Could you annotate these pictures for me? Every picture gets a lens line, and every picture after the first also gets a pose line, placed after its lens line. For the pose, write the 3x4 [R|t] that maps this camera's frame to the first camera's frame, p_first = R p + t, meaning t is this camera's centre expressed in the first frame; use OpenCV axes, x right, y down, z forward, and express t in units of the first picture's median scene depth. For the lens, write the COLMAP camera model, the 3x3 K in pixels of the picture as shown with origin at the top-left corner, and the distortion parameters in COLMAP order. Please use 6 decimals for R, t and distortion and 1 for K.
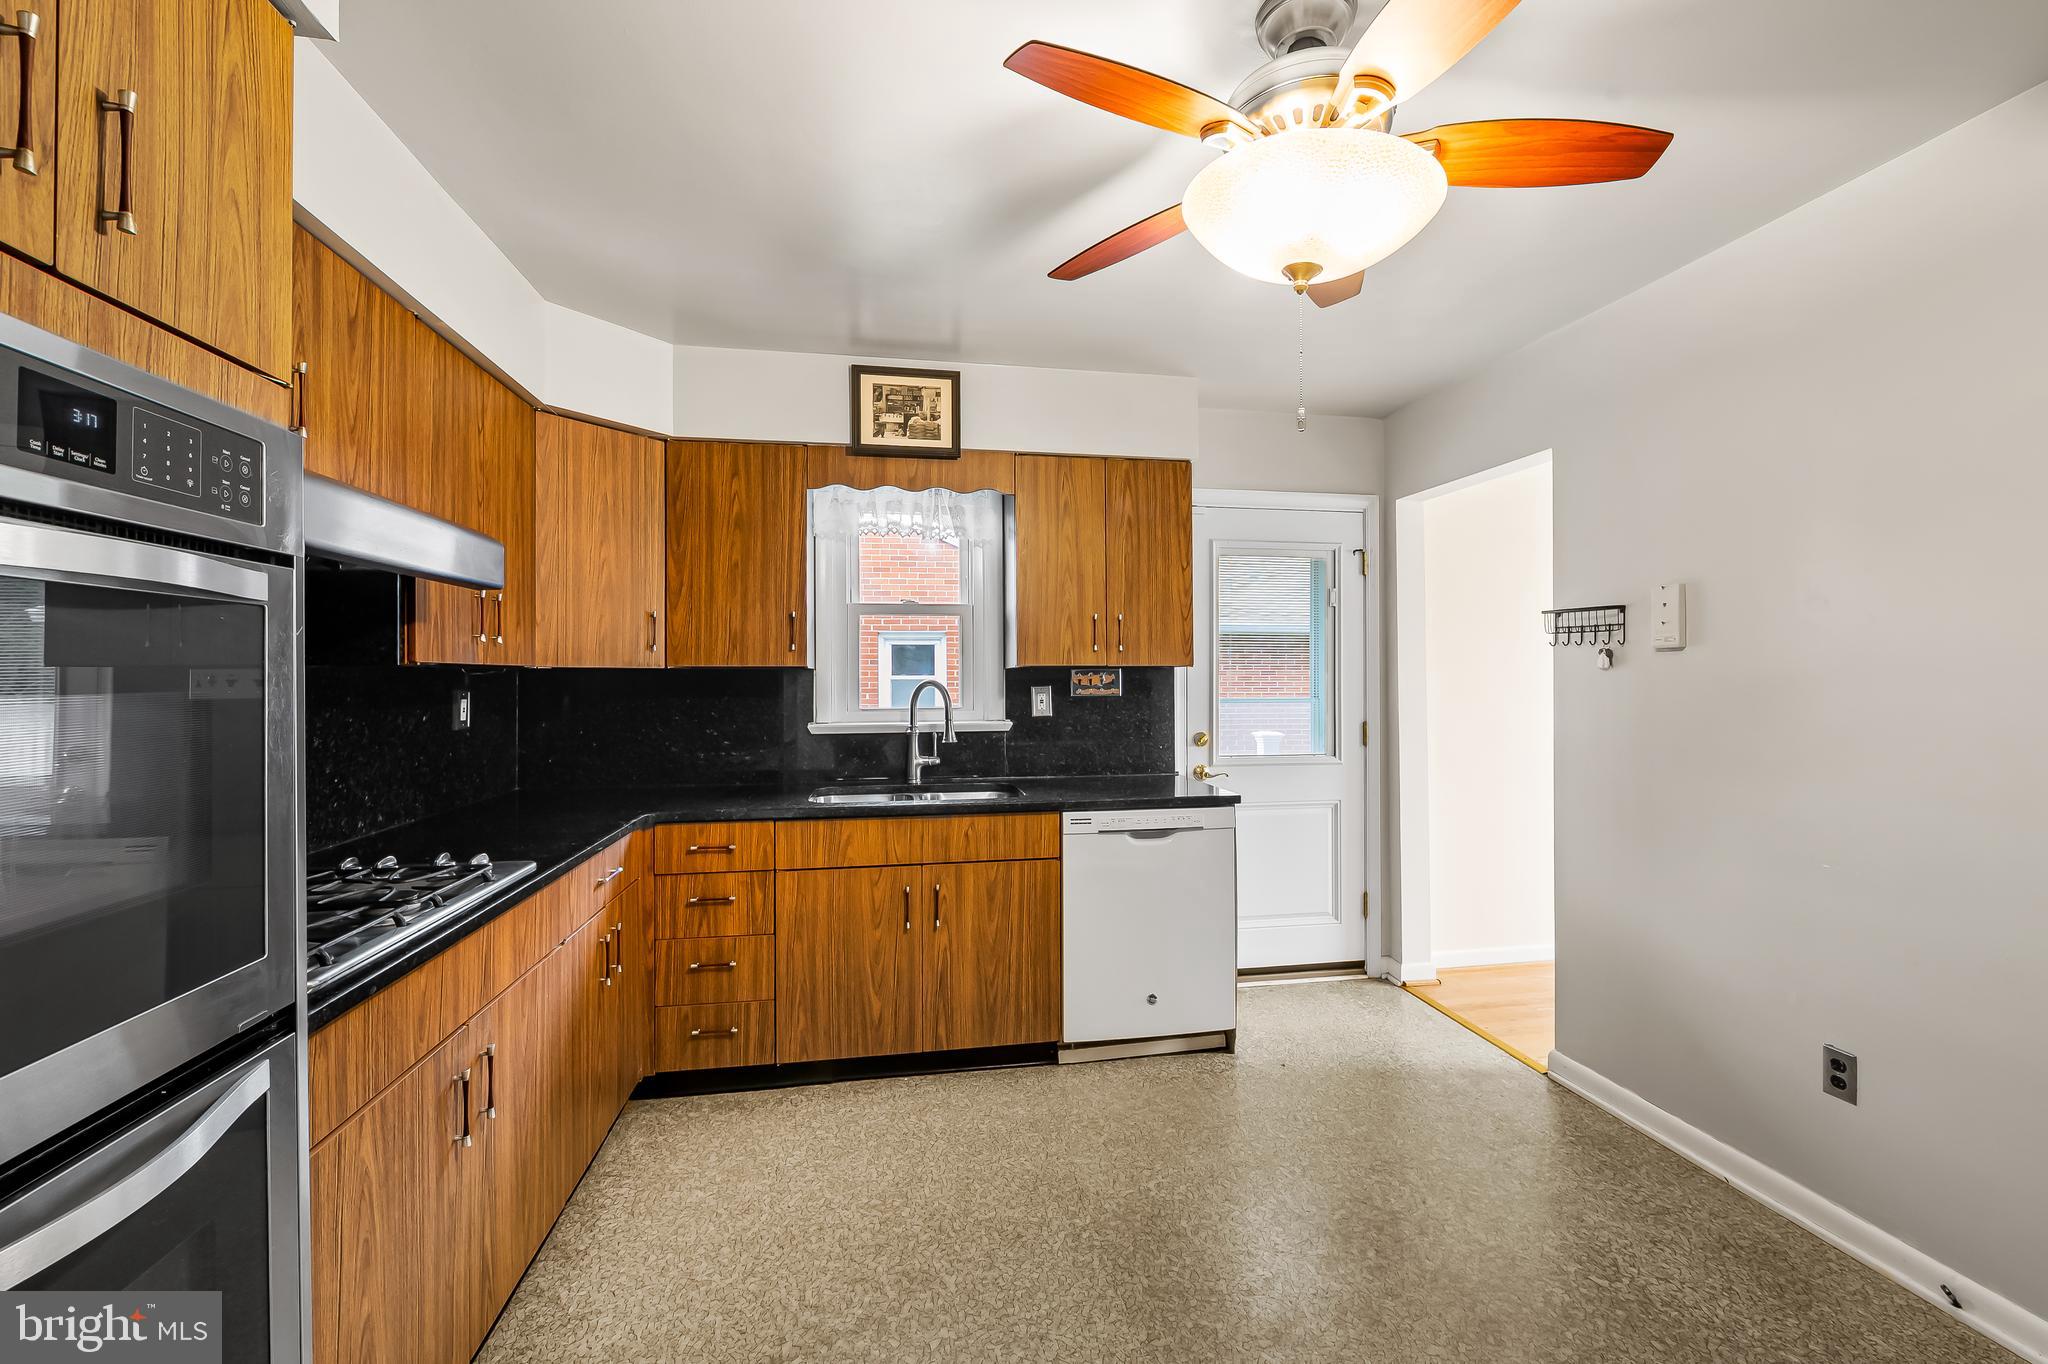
lens RADIAL K [[824.0, 0, 1039.6], [0, 824.0, 679.2], [0, 0, 1]] dist [-0.007020, -0.001285]
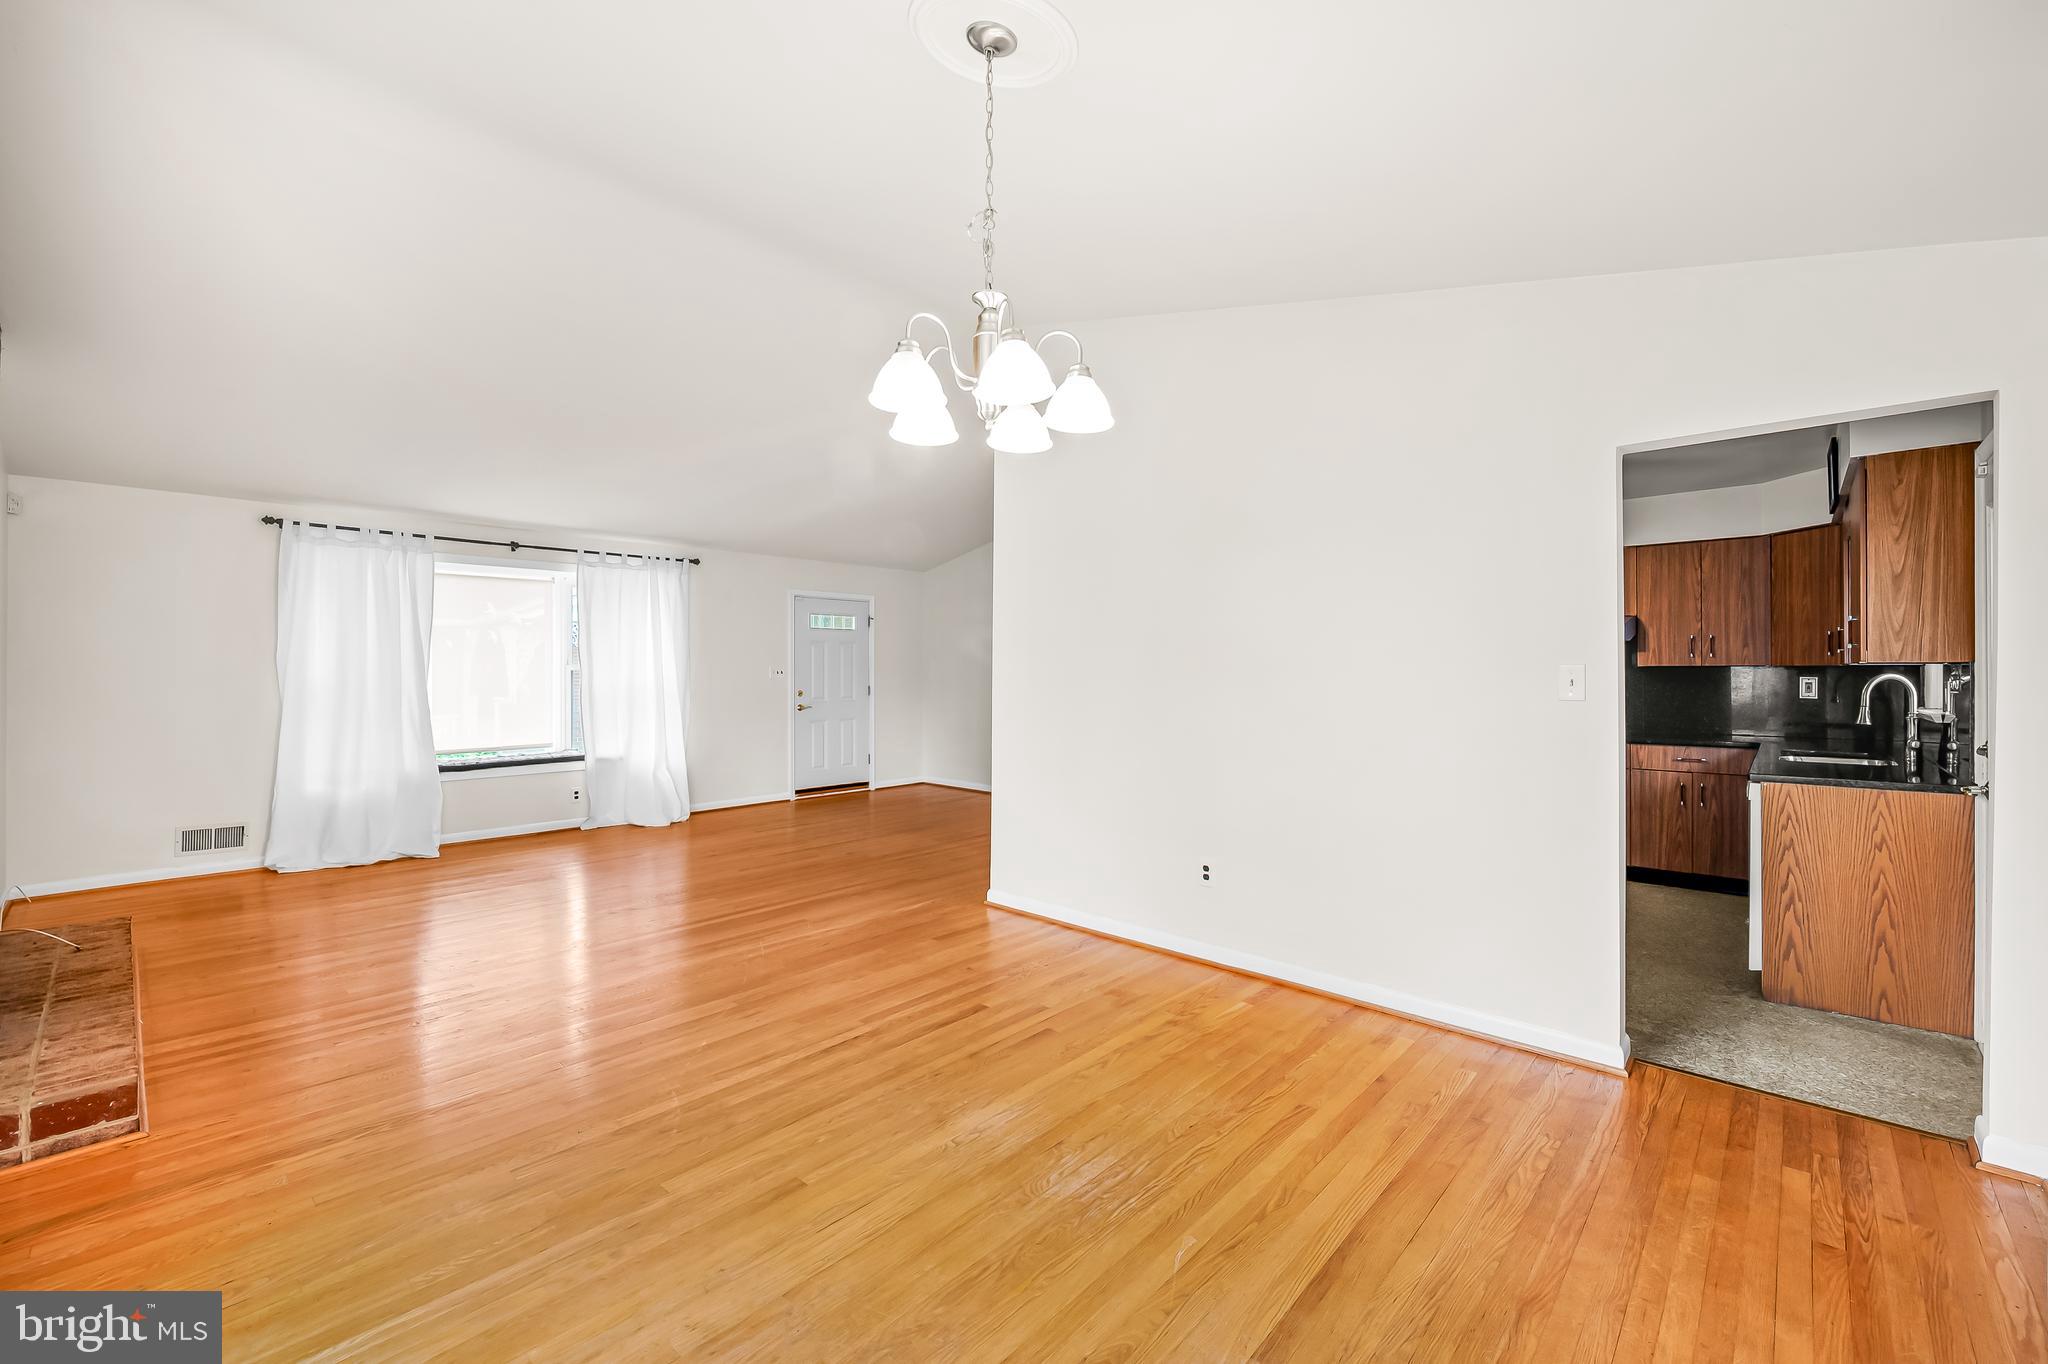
lens RADIAL K [[824.0, 0, 1024.8], [0, 824.0, 666.7], [0, 0, 1]] dist [-0.007020, -0.001285]
pose [[-0.795288, -0.001087, -0.606231, 1.868236], [0.000732, 0.999996, -0.002753, -0.008314], [0.606232, -0.002633, -0.795284, 1.368339]]
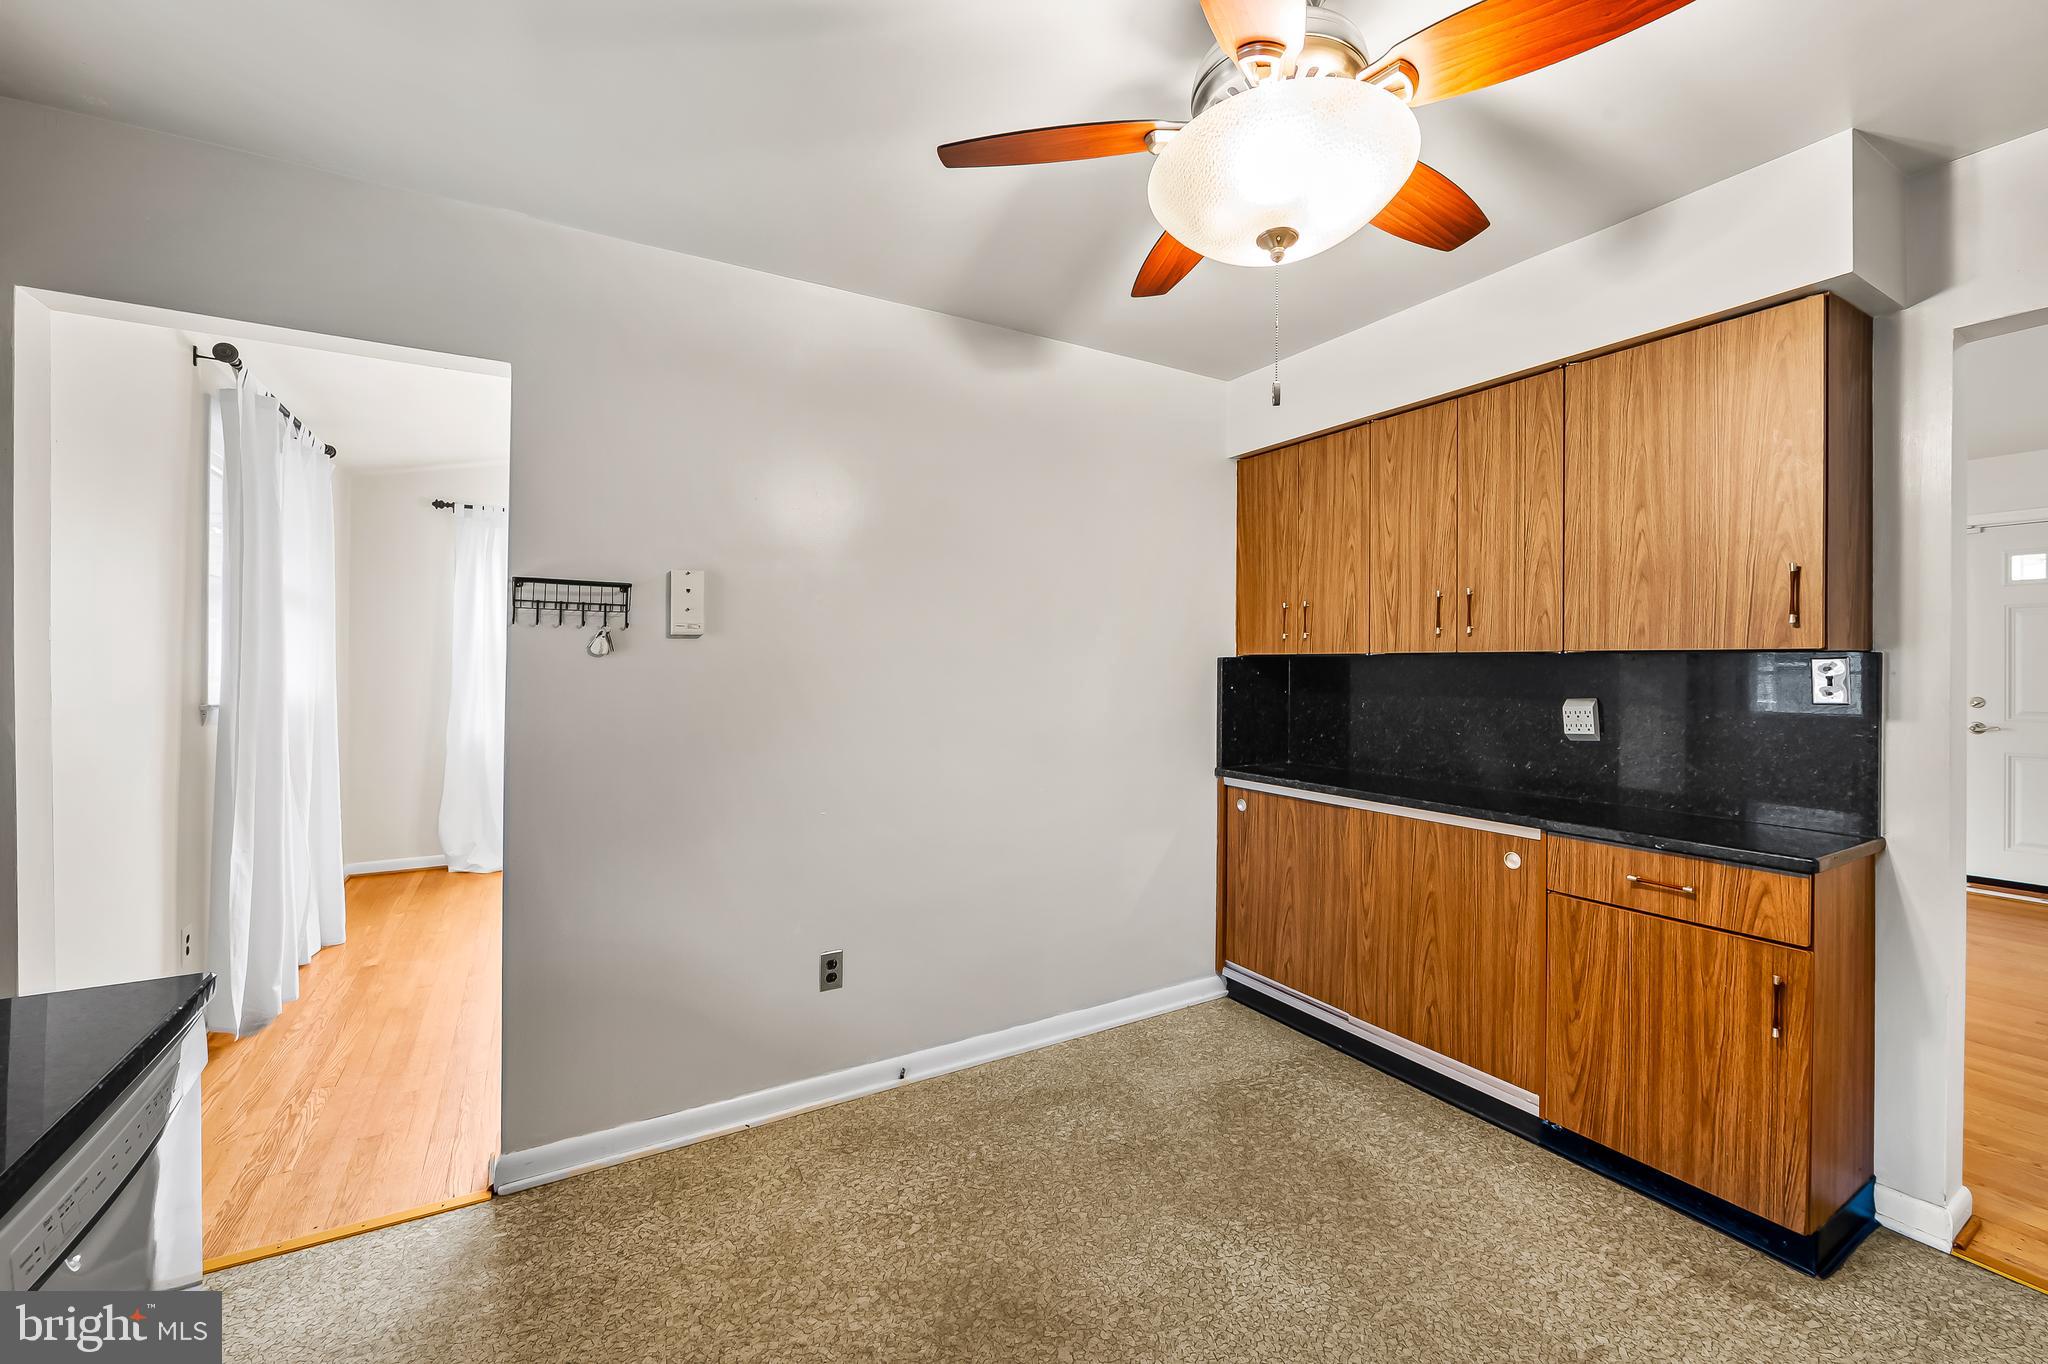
lens RADIAL K [[824.0, 0, 1039.0], [0, 824.0, 649.6], [0, 0, 1]] dist [-0.007020, -0.001285]
pose [[-0.370385, 0.019719, 0.928669, -0.256662], [0.003679, 0.999798, -0.019762, 0.000103], [-0.928871, -0.003903, -0.370382, 0.824215]]
